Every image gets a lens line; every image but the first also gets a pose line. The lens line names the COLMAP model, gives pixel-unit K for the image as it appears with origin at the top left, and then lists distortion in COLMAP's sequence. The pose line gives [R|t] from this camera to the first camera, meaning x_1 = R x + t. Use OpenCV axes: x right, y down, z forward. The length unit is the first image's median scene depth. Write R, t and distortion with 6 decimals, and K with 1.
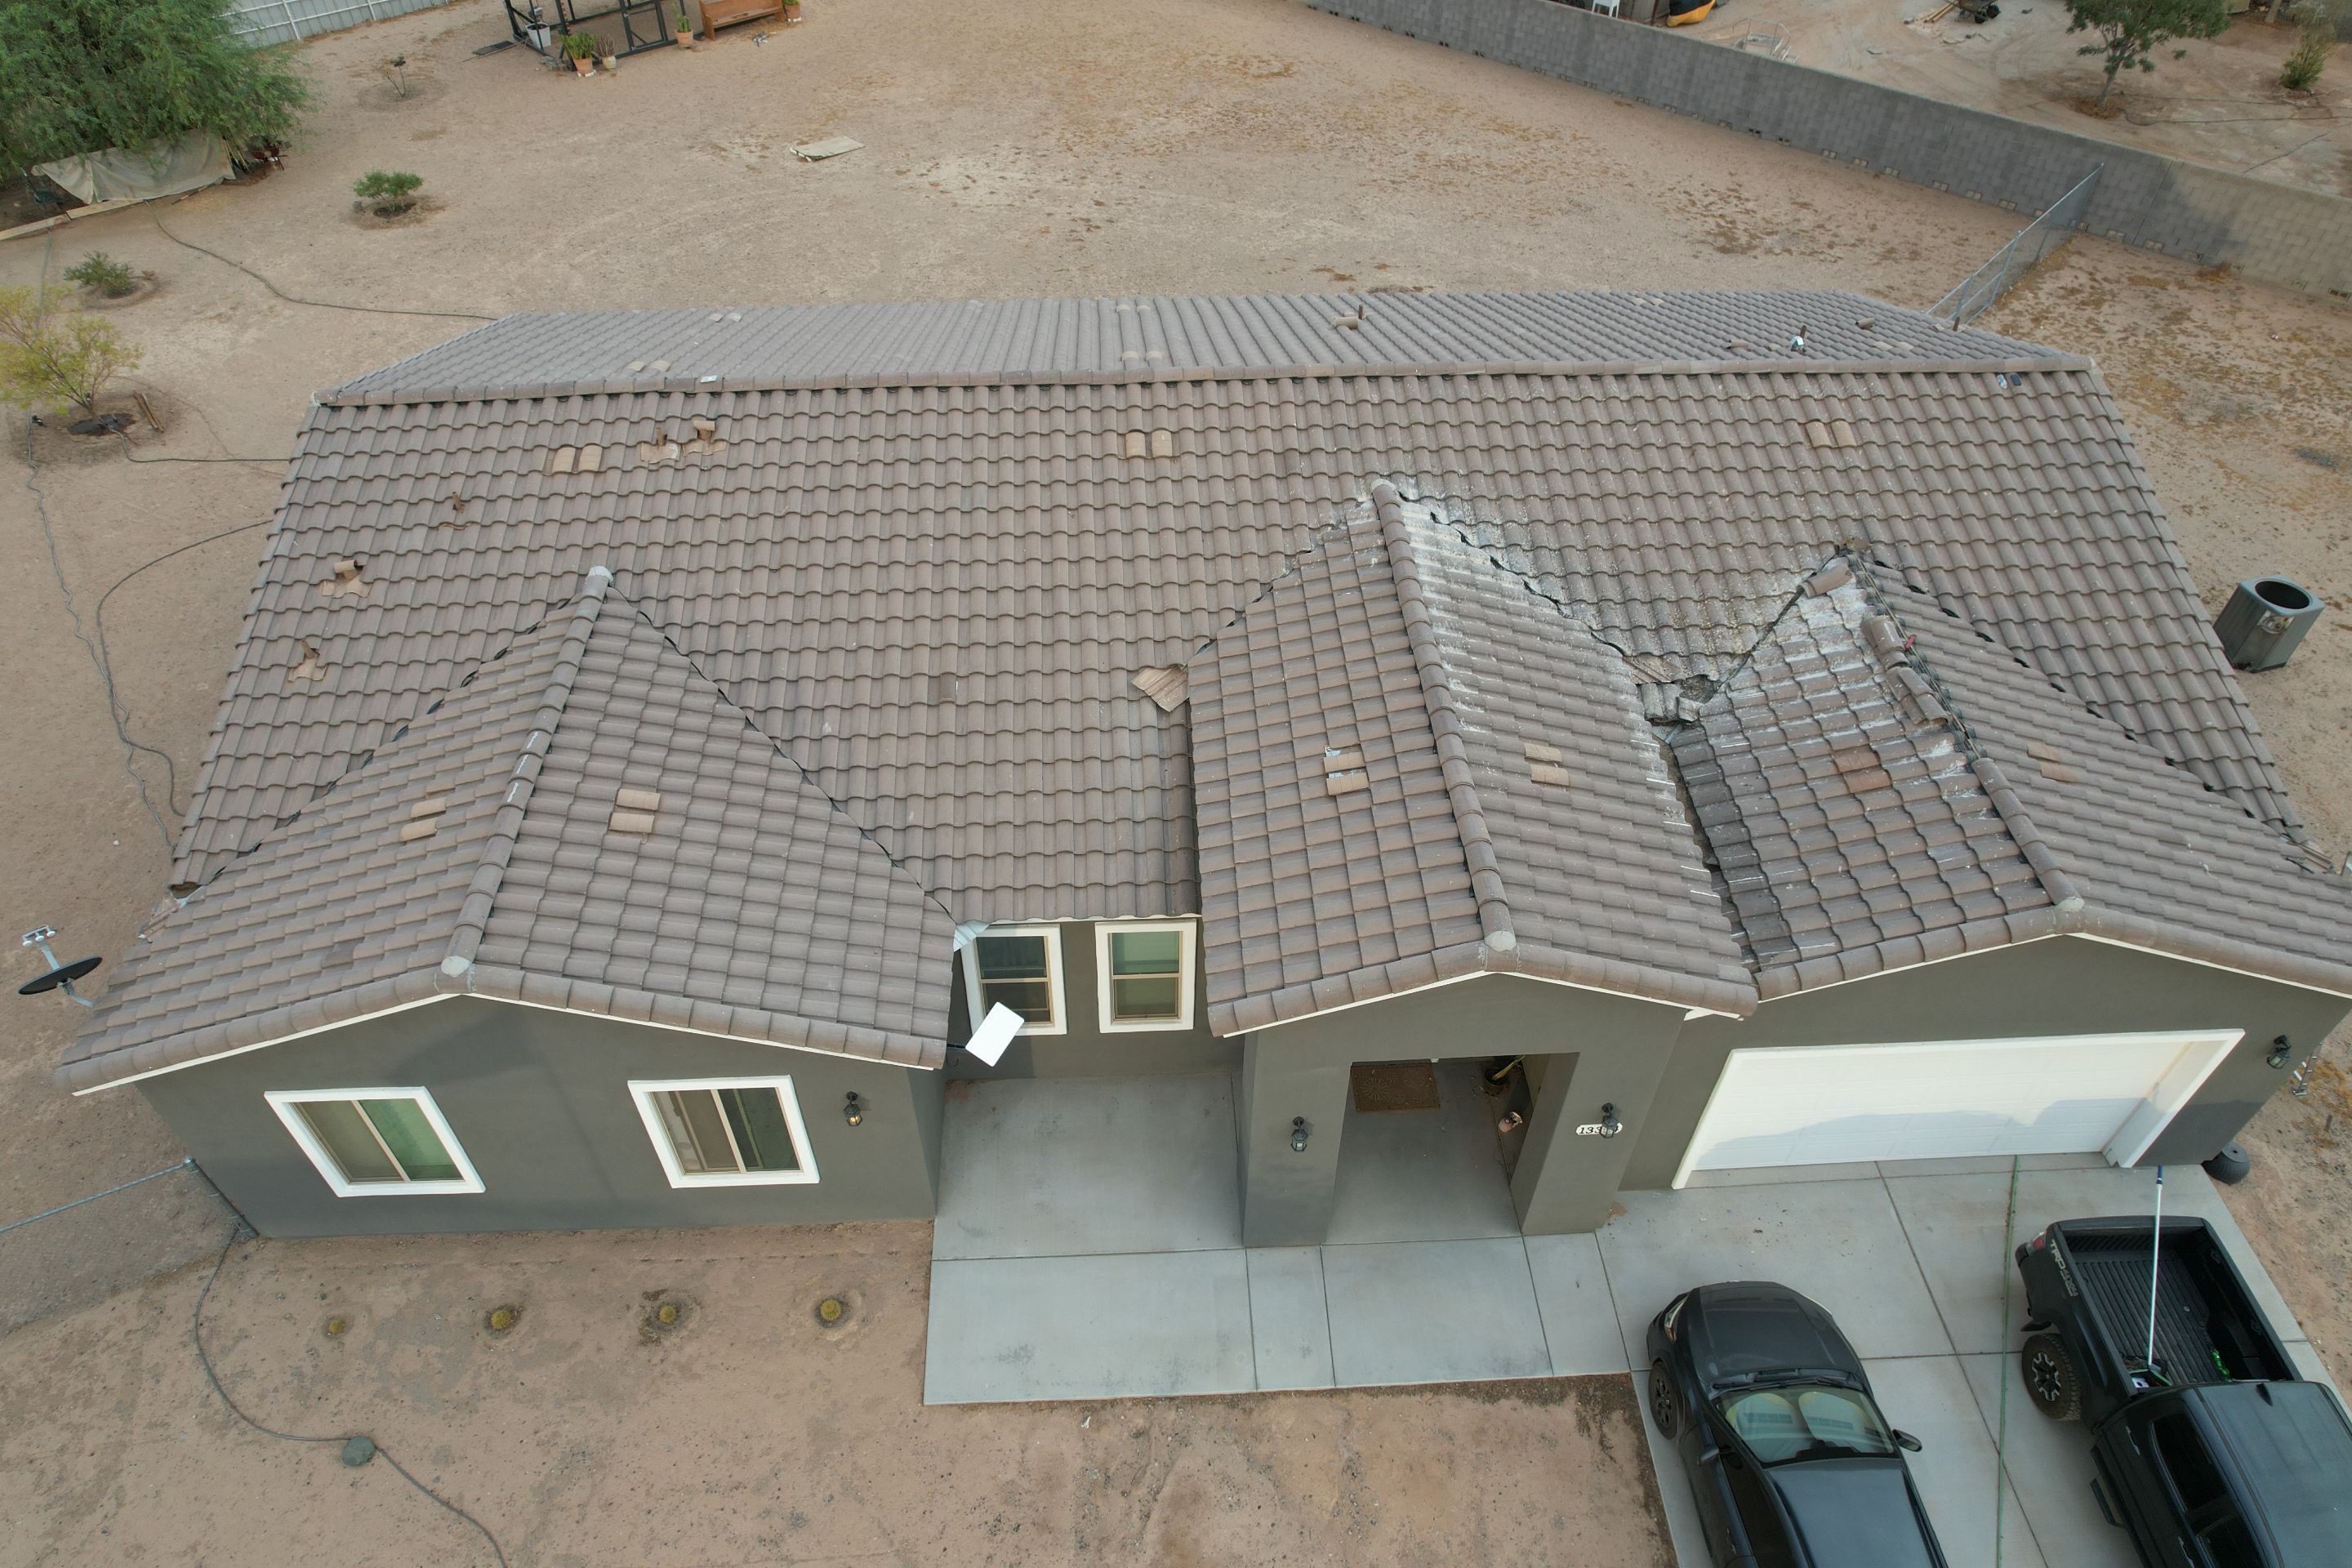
lens RADIAL K [[1509.3, 0, 1166.9], [0, 1509.3, 784.9], [0, 0, 1]] dist [-0.081023, 0.072880]
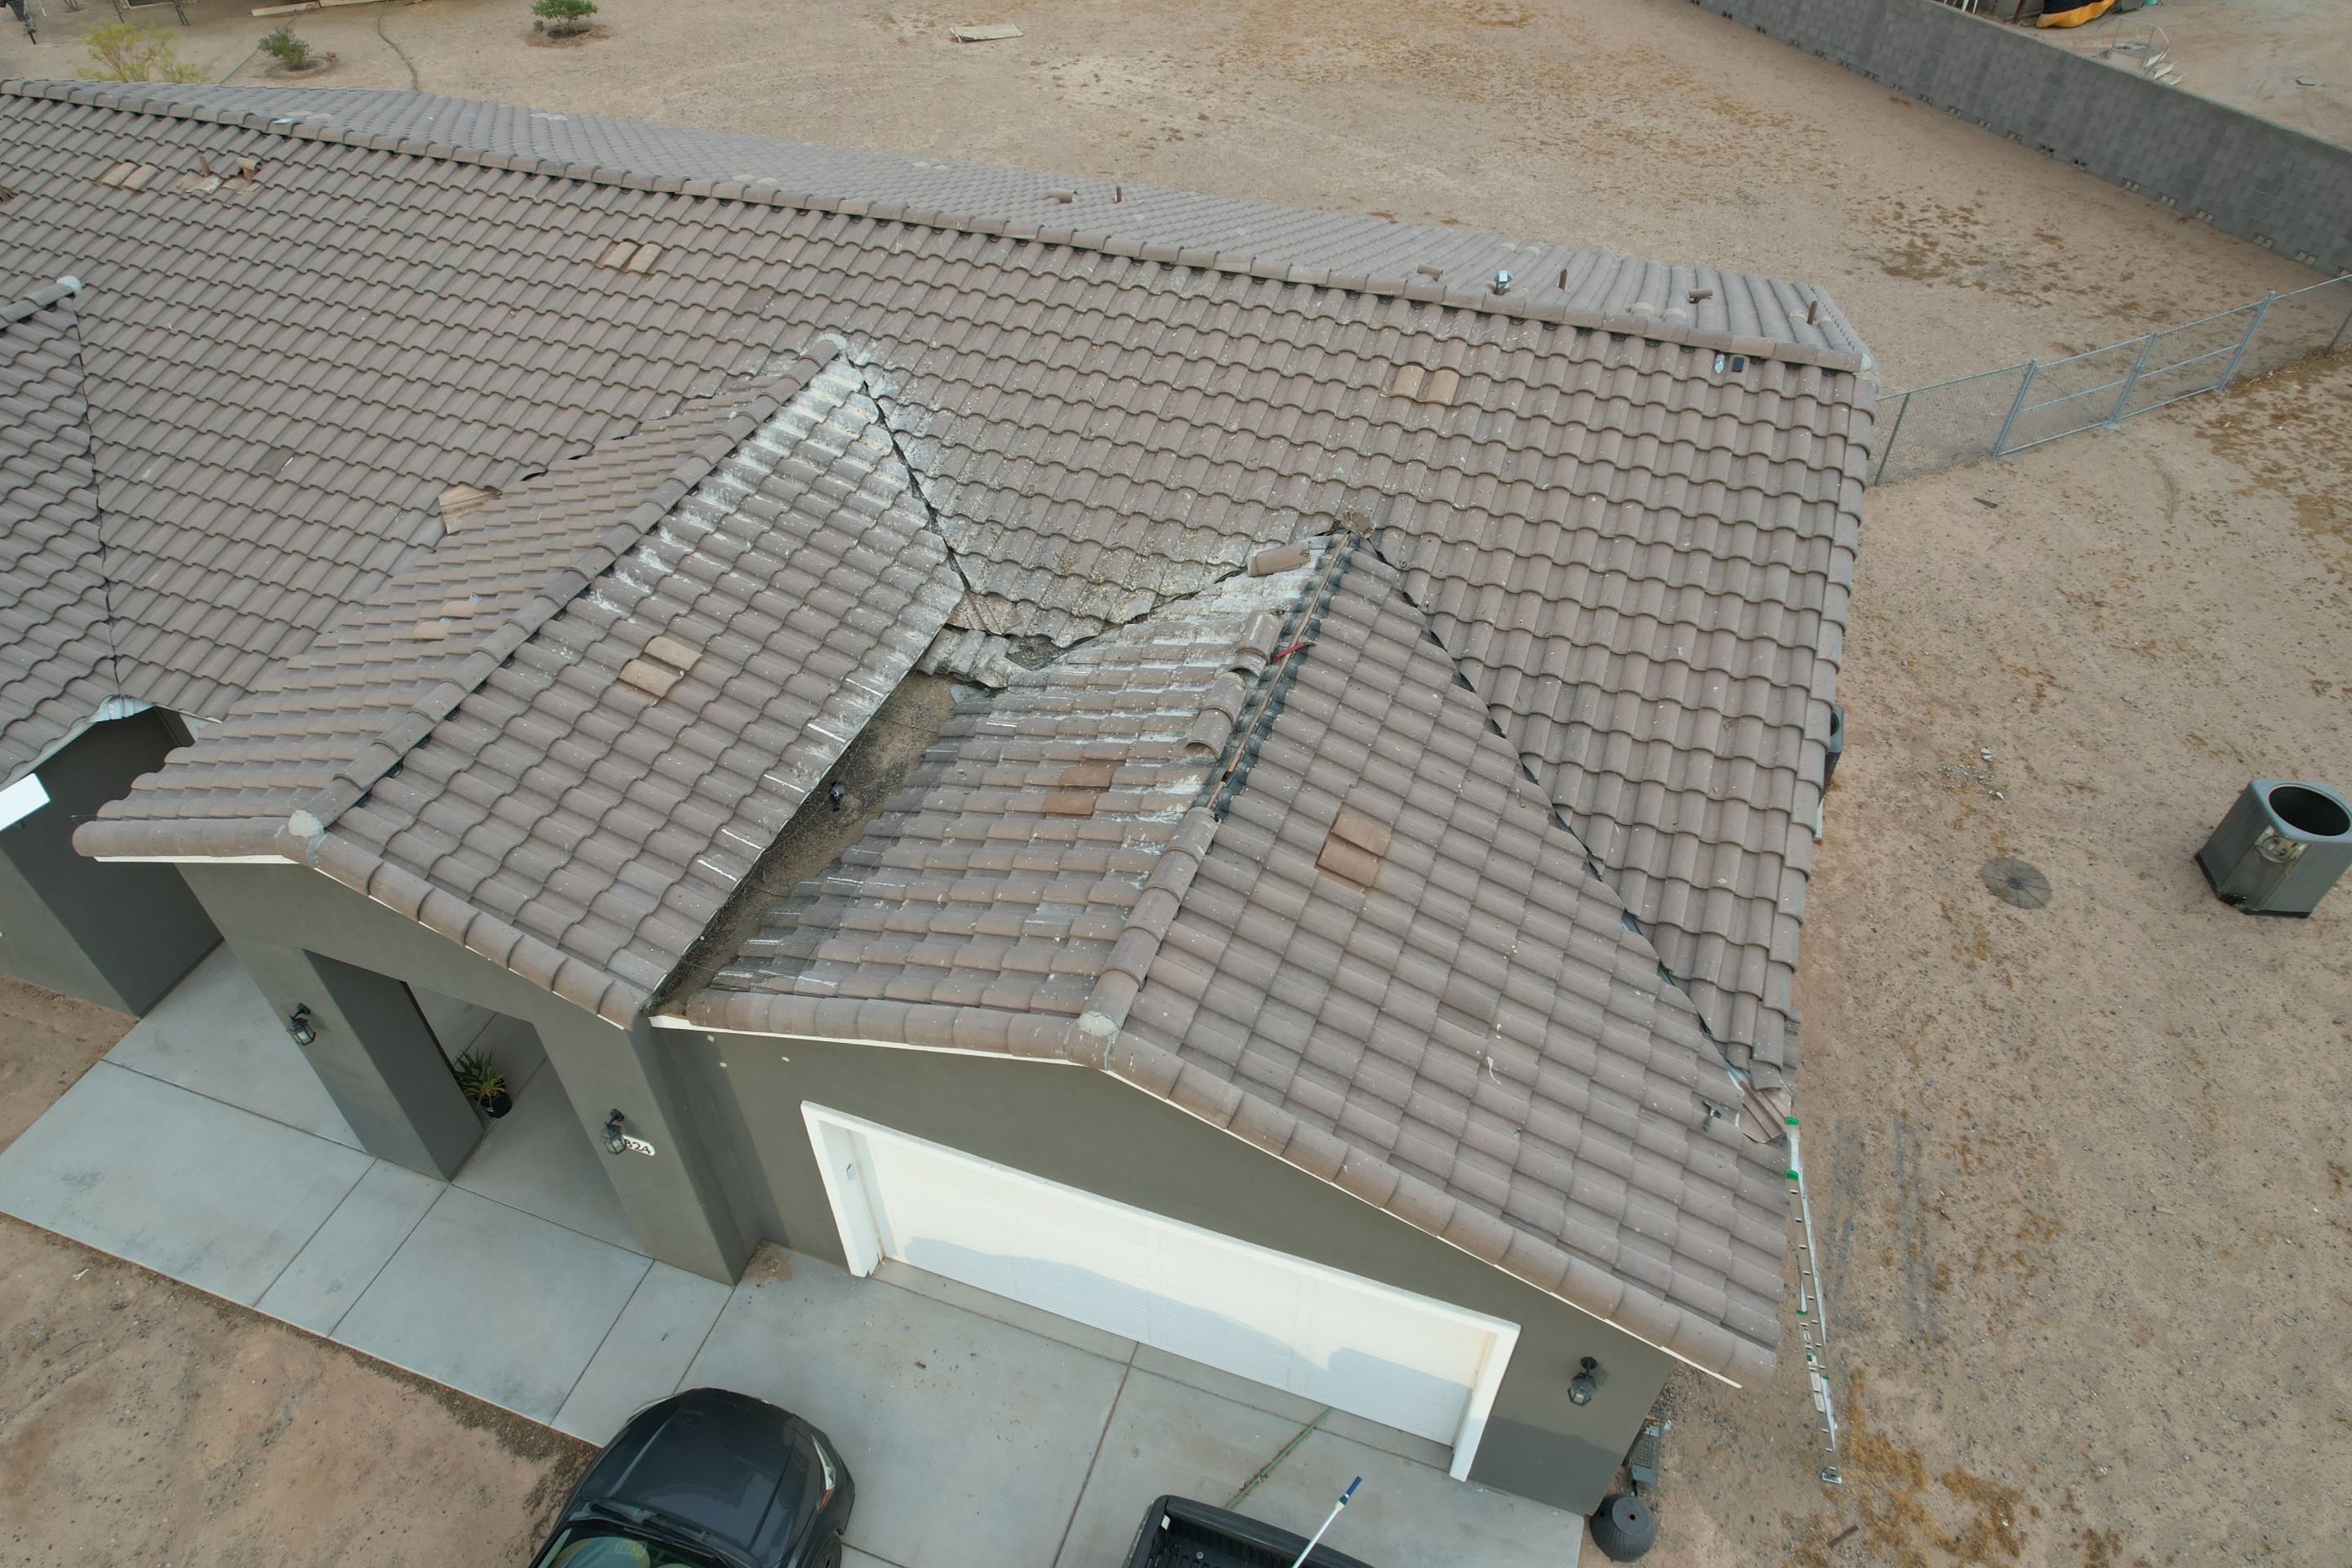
lens RADIAL K [[1495.1, 0, 1164.2], [0, 1495.1, 792.8], [0, 0, 1]] dist [-0.072855, 0.069355]
pose [[0.927502, 0.256005, -0.272399, 0.643436], [-0.254734, 0.966156, 0.040654, -0.043324], [0.273587, 0.031683, 0.961325, 0.298795]]
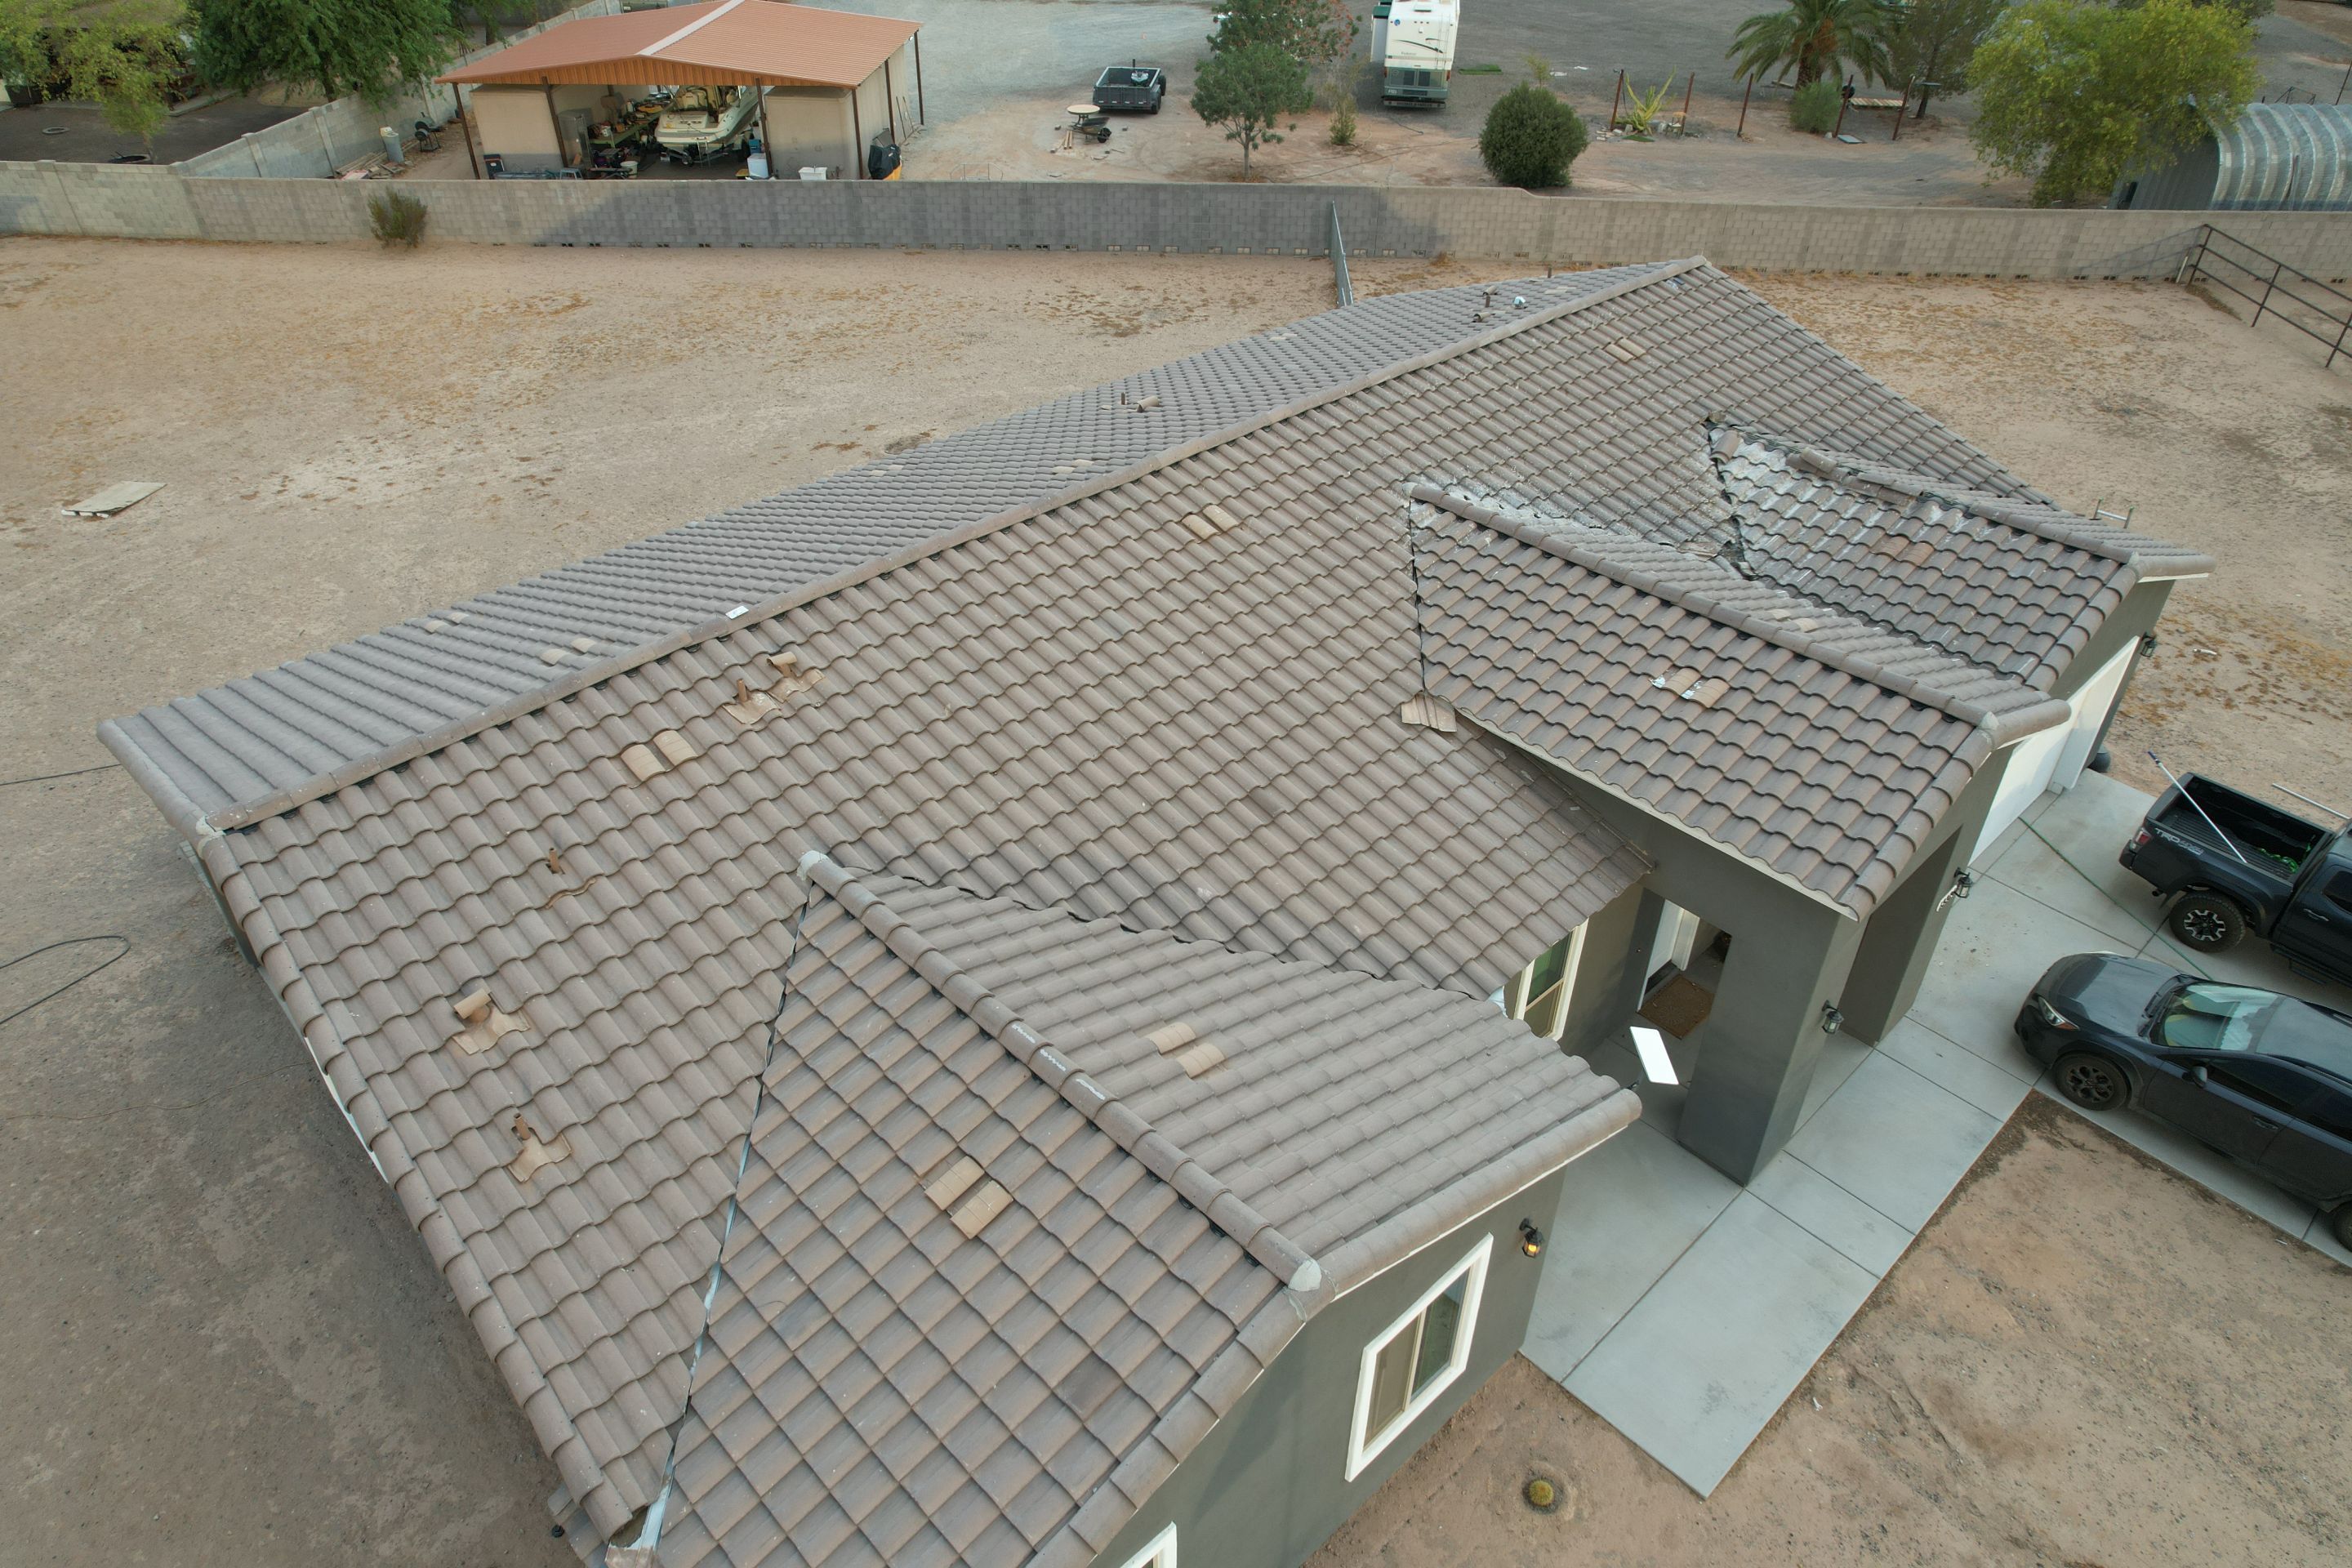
lens RADIAL K [[1495.1, 0, 1164.2], [0, 1495.1, 792.8], [0, 0, 1]] dist [-0.072855, 0.069355]
pose [[0.764244, -0.383425, 0.518571, -0.640852], [0.448574, 0.893746, -0.000262, -0.095349], [-0.463370, 0.232818, 0.855034, 0.276452]]
